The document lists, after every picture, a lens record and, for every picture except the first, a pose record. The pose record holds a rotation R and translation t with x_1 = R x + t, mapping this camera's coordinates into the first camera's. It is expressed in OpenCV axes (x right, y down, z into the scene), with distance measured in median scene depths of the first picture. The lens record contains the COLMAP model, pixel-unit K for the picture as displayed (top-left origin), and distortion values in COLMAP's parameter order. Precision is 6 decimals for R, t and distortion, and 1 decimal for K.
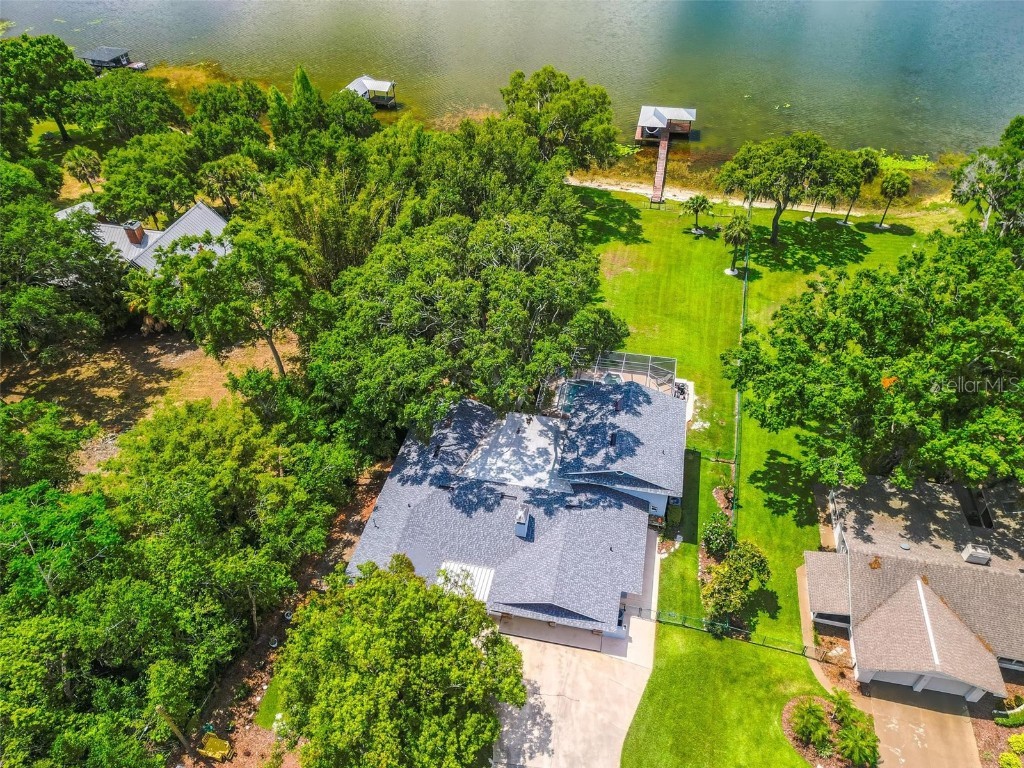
lens RADIAL K [[726.3, 0, 514.8], [0, 726.3, 401.4], [0, 0, 1]] dist [0.021142, -0.000400]
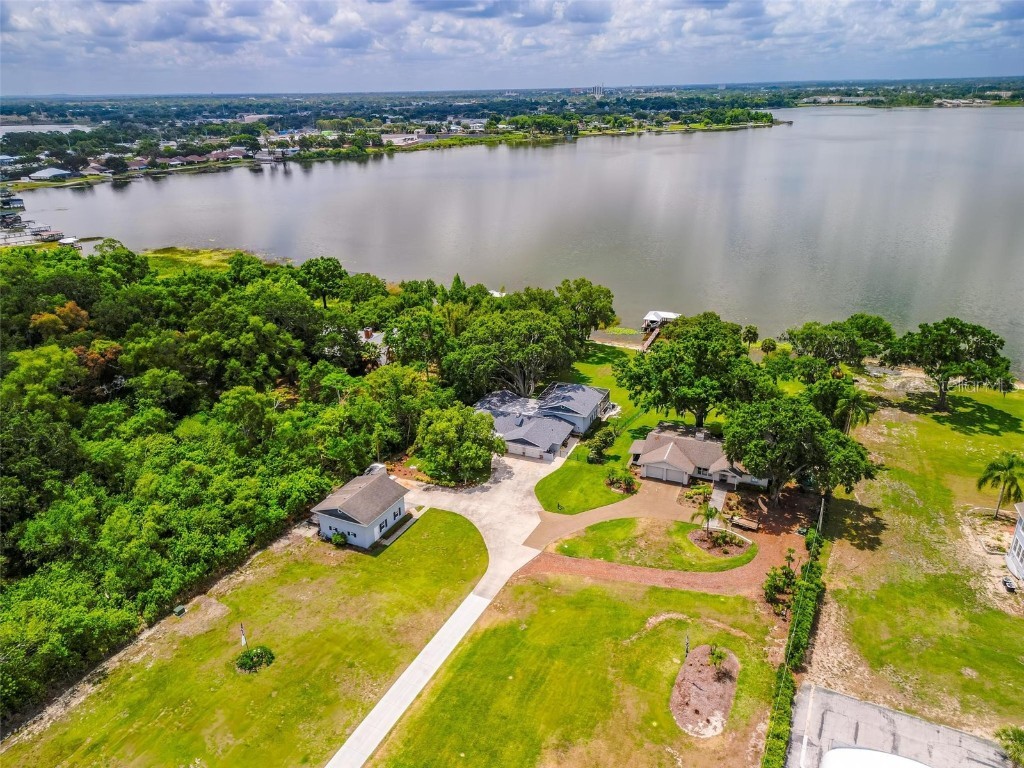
lens RADIAL K [[718.1, 0, 512.0], [0, 718.1, 384.0], [0, 0, 1]] dist [0.067823, -0.060095]
pose [[0.980766, 0.082903, -0.176706, 0.246912], [-0.139846, 0.930021, -0.339858, 0.526045], [0.136165, 0.358032, 0.923727, -0.757266]]
